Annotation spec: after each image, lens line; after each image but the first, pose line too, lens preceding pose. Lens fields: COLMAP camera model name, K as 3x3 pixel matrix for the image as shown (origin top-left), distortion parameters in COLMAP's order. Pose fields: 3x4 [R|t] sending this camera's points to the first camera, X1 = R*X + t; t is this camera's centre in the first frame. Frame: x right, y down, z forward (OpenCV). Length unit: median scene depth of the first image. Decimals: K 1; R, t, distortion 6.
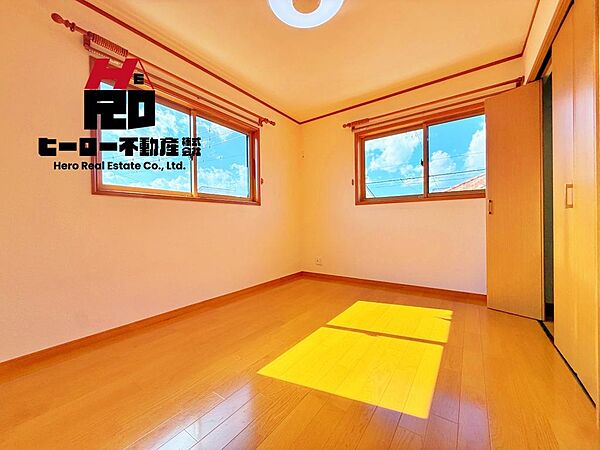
lens RADIAL K [[240.0, 0, 297.5], [0, 240.0, 224.2], [0, 0, 1]] dist [-0.000065, -0.000375]
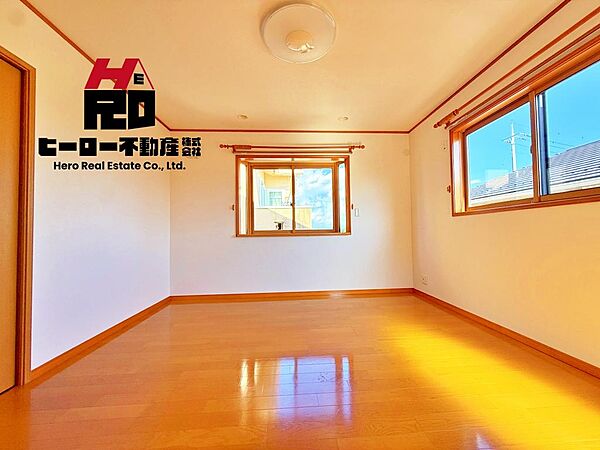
lens RADIAL K [[240.0, 0, 297.5], [0, 240.0, 224.2], [0, 0, 1]] dist [-0.000065, -0.000375]
pose [[0.617537, -0.022451, -0.786221, 0.560295], [0.006097, 0.999699, -0.023758, -0.037334], [0.786518, 0.009878, 0.617488, 0.078754]]
